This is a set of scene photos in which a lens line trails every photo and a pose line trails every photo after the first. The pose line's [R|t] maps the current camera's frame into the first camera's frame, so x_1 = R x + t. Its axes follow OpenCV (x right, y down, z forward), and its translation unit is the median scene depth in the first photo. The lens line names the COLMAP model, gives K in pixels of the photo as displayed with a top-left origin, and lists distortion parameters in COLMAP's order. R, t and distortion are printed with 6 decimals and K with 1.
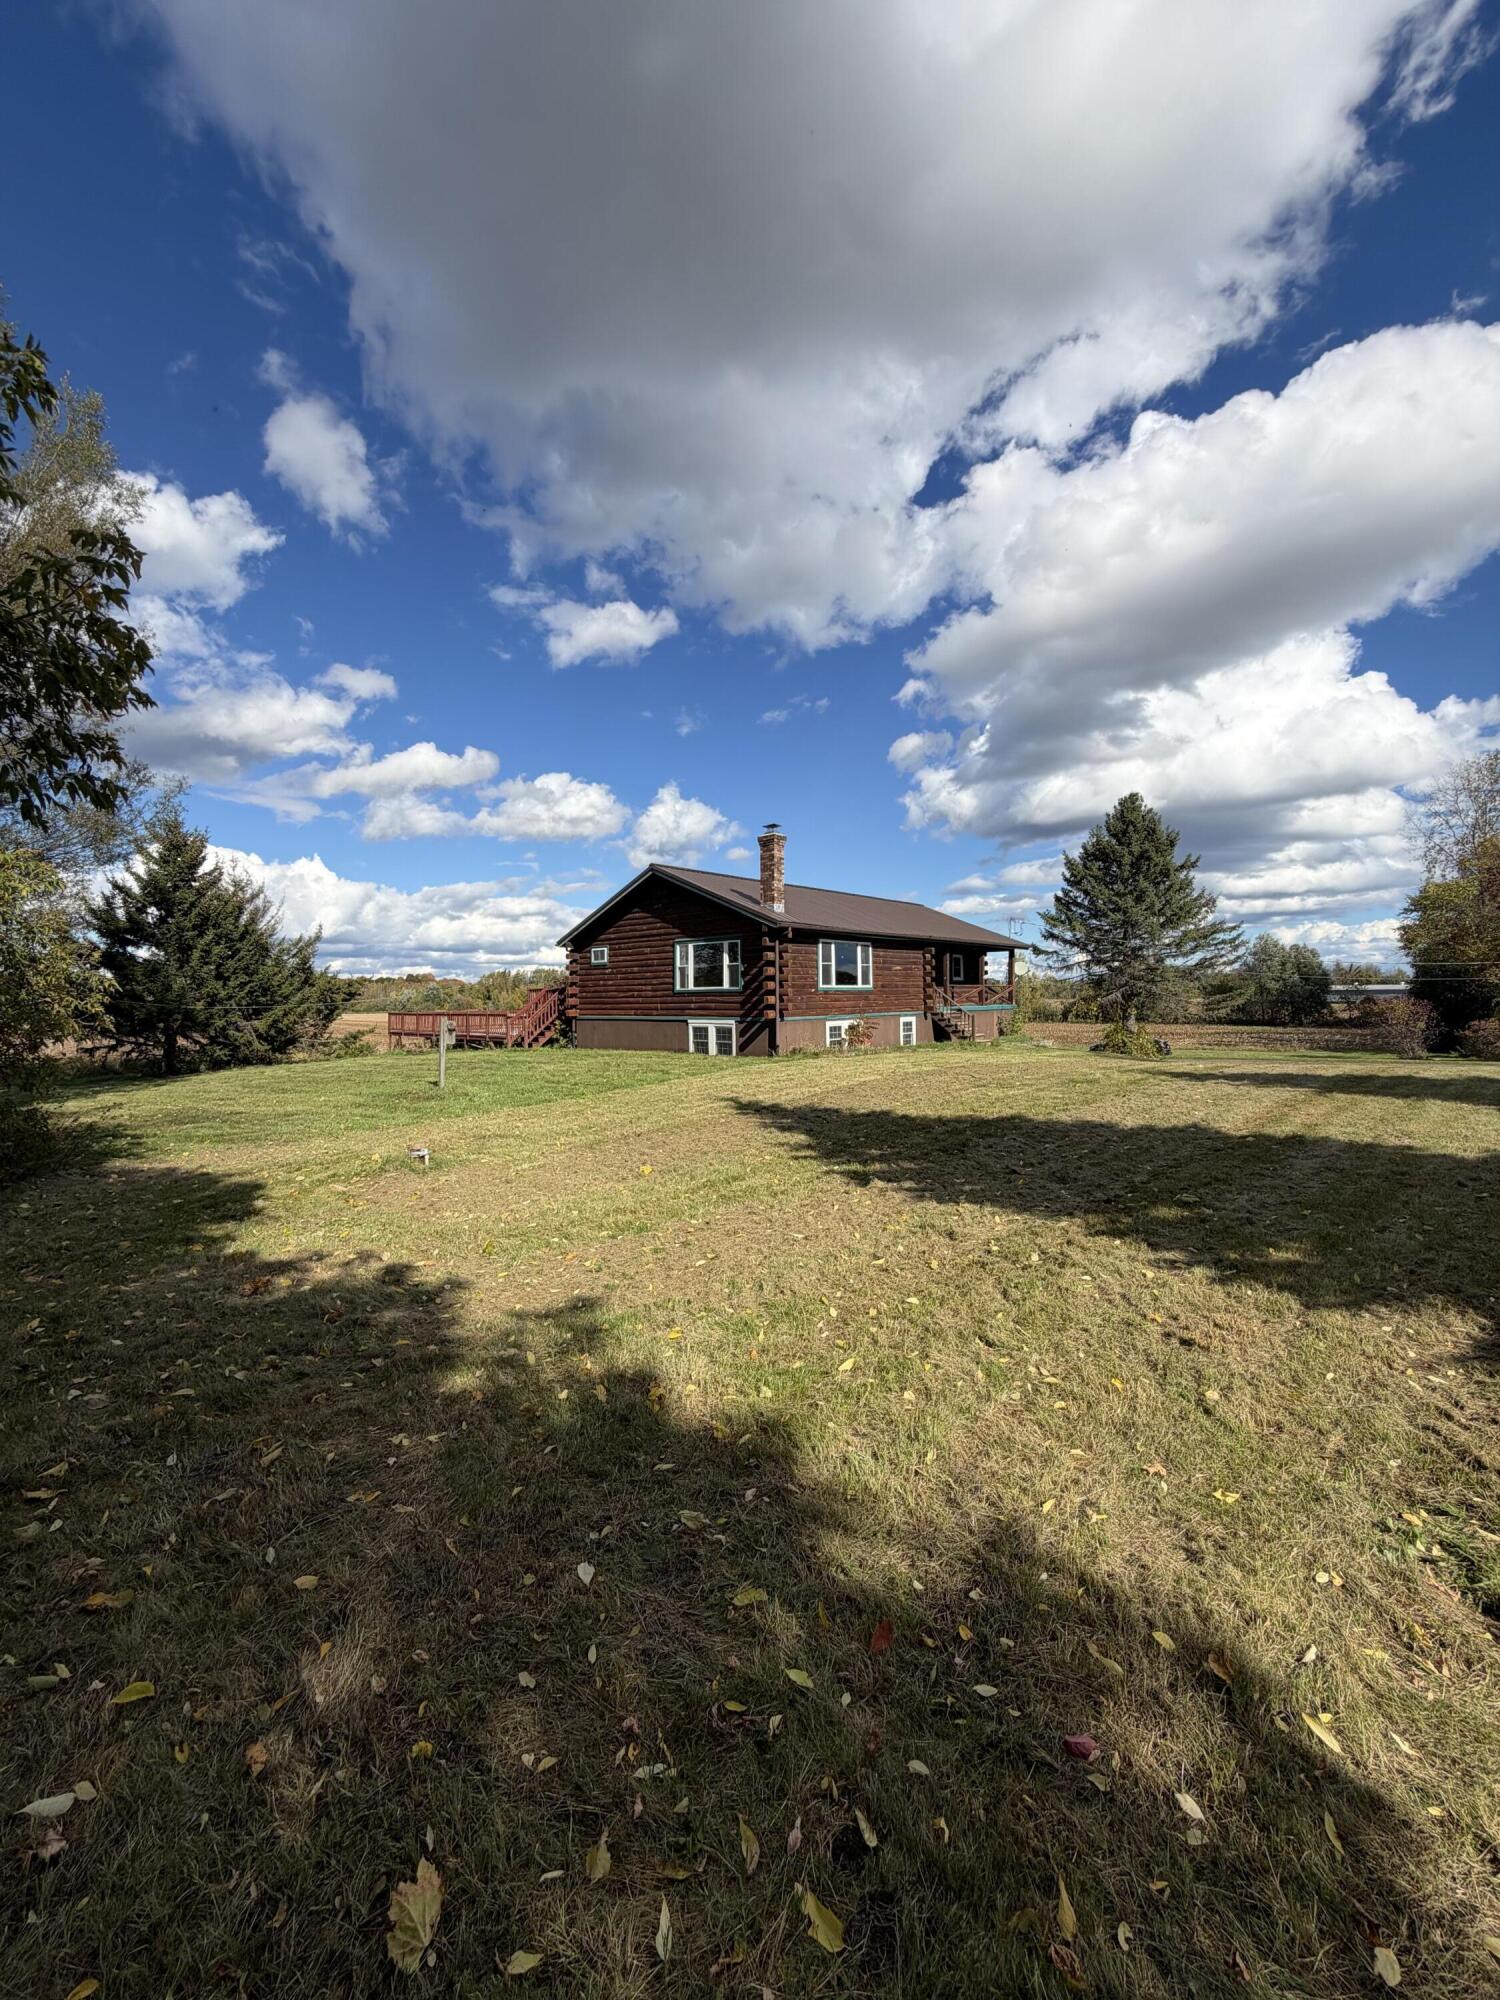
lens RADIAL K [[790.2, 0, 745.1], [0, 790.2, 985.2], [0, 0, 1]] dist [-0.001675, 0.000304]
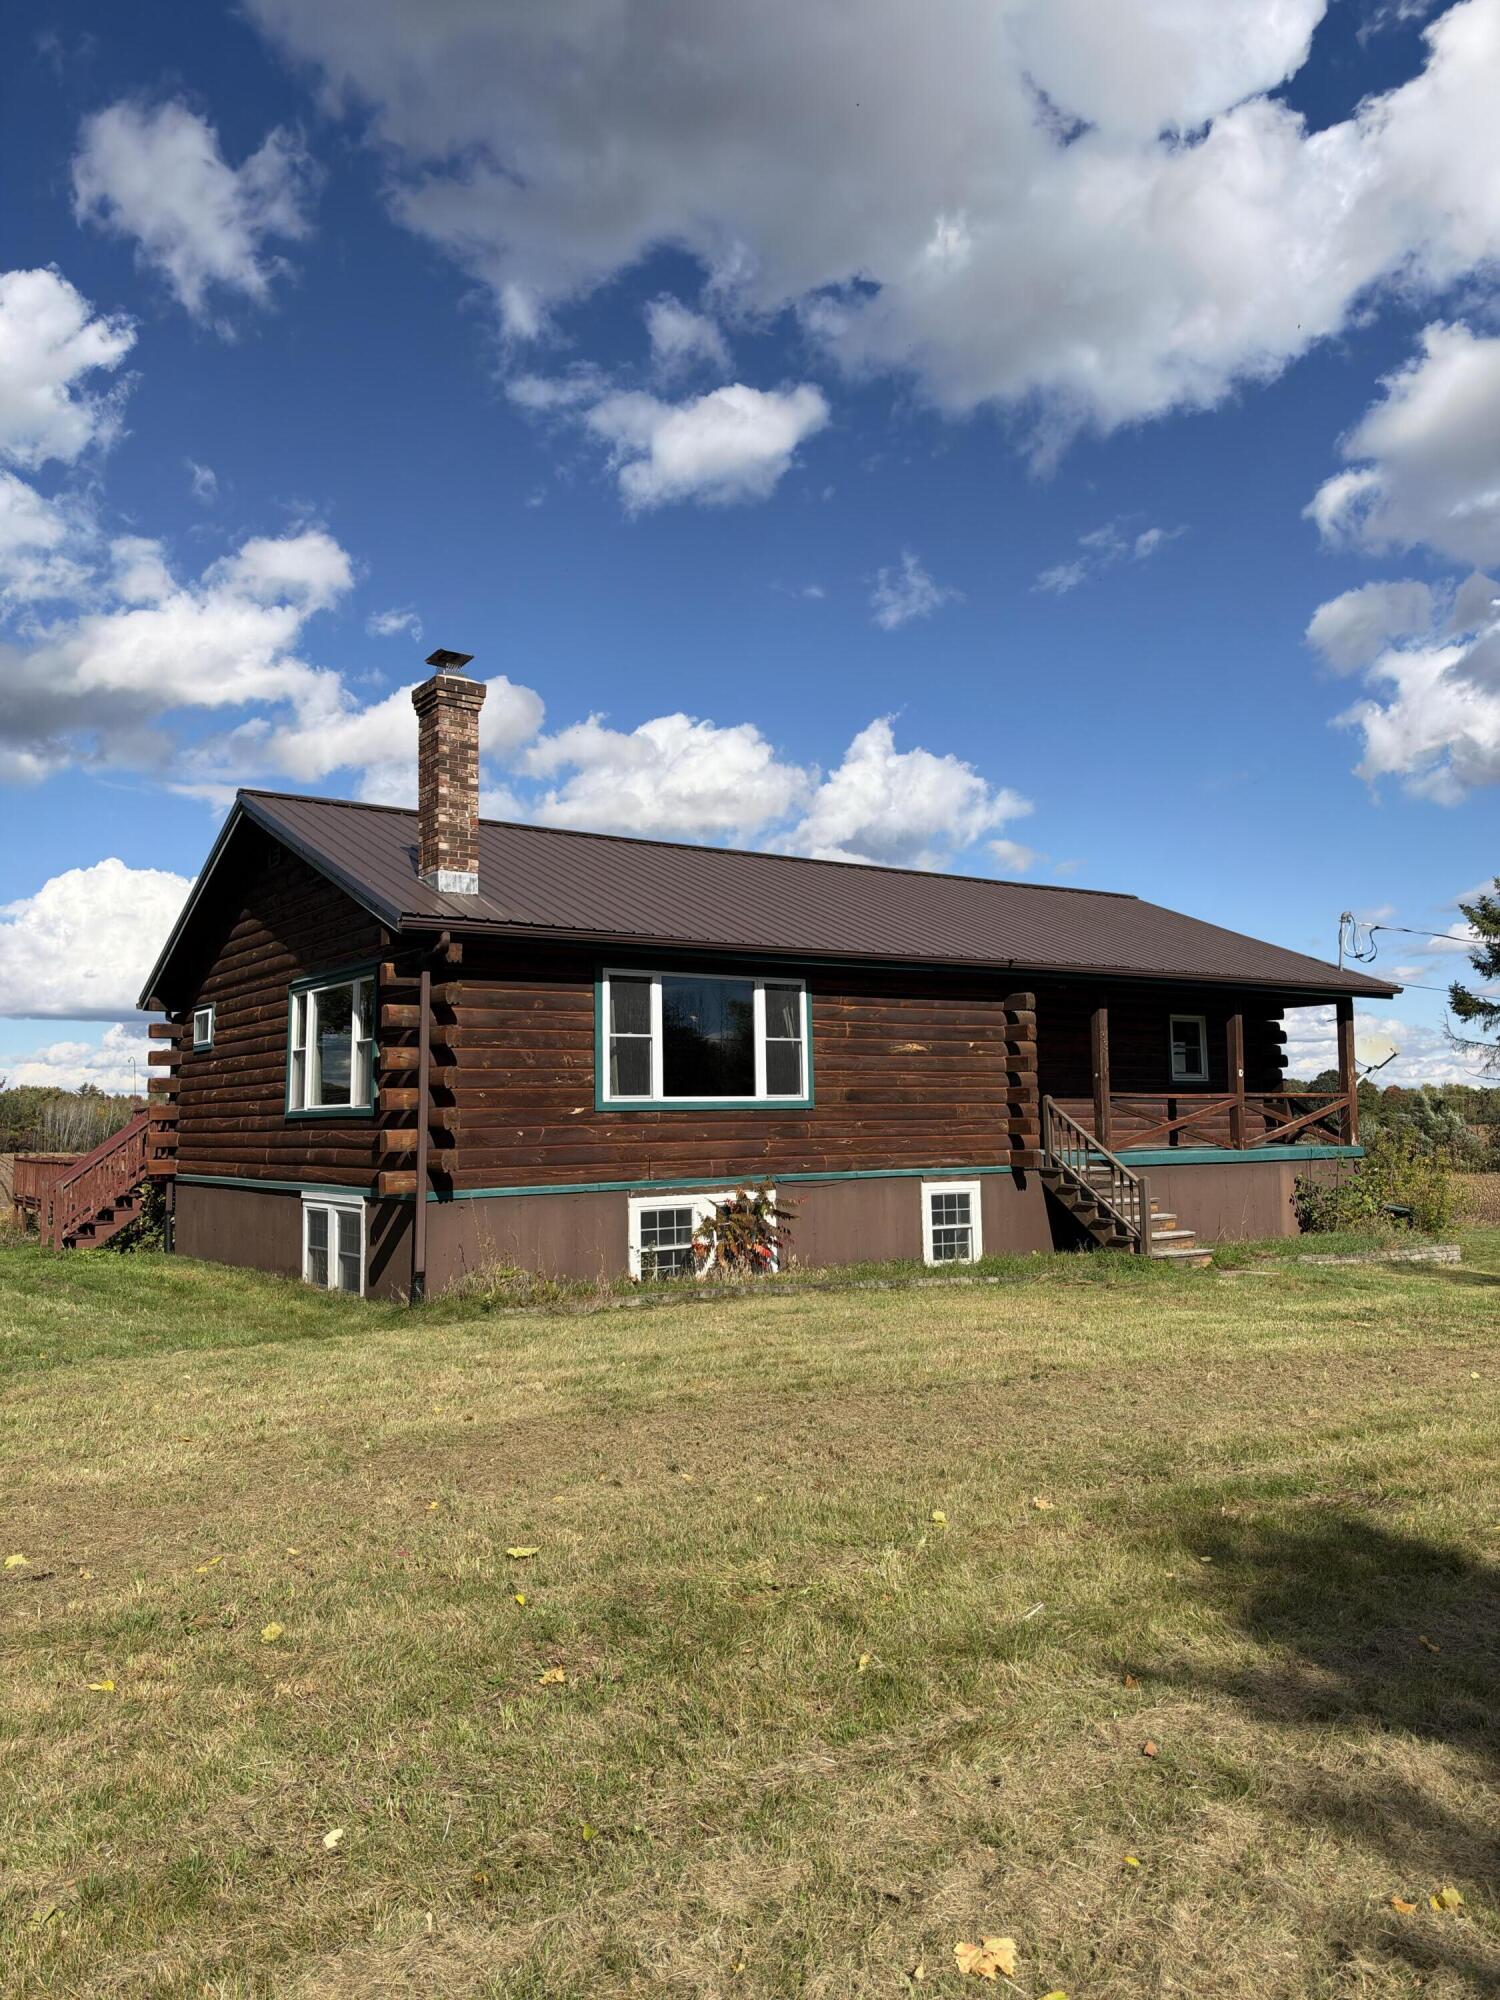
lens RADIAL K [[1442.8, 0, 754.7], [0, 1442.8, 1013.7], [0, 0, 1]] dist [0.016369, -0.035101]
pose [[0.975062, -0.019392, -0.221082, 0.255611], [0.006180, 0.998161, -0.060297, 0.002087], [0.221845, 0.057427, 0.973390, 0.315369]]
